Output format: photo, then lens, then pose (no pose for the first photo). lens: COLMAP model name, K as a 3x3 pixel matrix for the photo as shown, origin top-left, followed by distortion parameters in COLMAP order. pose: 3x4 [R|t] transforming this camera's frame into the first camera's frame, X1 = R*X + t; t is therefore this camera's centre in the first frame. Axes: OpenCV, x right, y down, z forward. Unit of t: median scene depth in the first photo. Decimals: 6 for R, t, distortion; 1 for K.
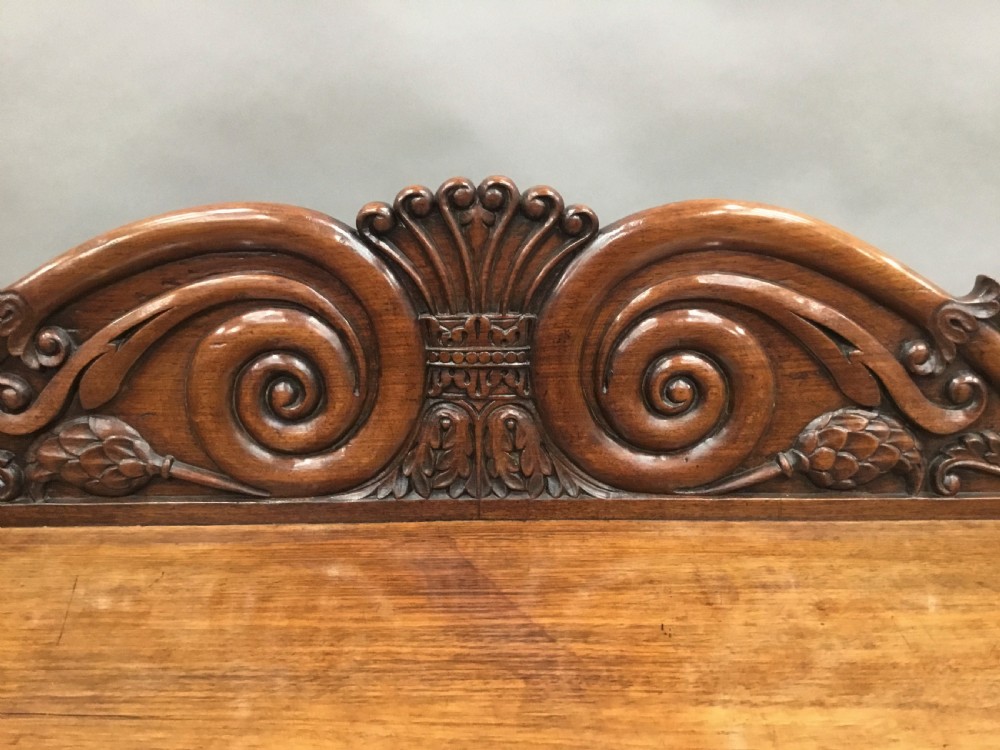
lens RADIAL K [[899.1, 0, 503.7], [0, 899.1, 380.1], [0, 0, 1]] dist [0.117265, -0.237467]
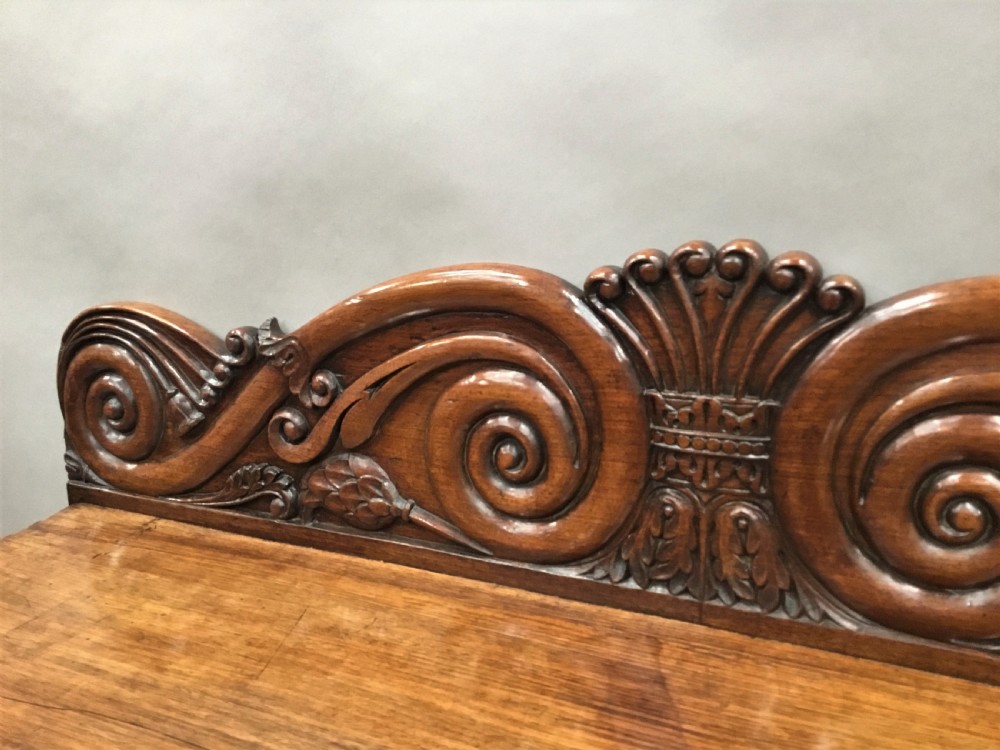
lens RADIAL K [[899.1, 0, 503.7], [0, 899.1, 380.1], [0, 0, 1]] dist [0.117265, -0.237467]
pose [[0.891593, 0.087013, -0.444398, 0.181044], [-0.081173, 0.996180, 0.032195, -0.098945], [0.445502, 0.007368, 0.895251, 0.121439]]
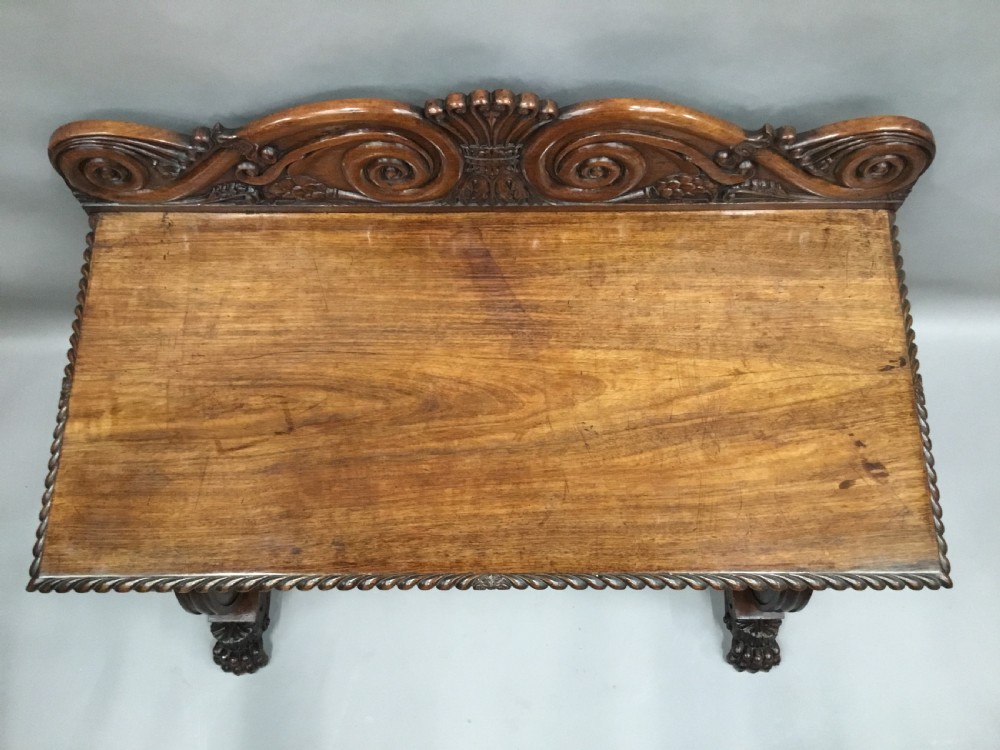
lens RADIAL K [[899.1, 0, 503.7], [0, 899.1, 380.1], [0, 0, 1]] dist [0.117265, -0.237467]
pose [[0.999957, 0.007655, 0.005189, -0.010158], [-0.008560, 0.553734, 0.832649, -1.352357], [0.003501, -0.832658, 0.553776, -0.437075]]
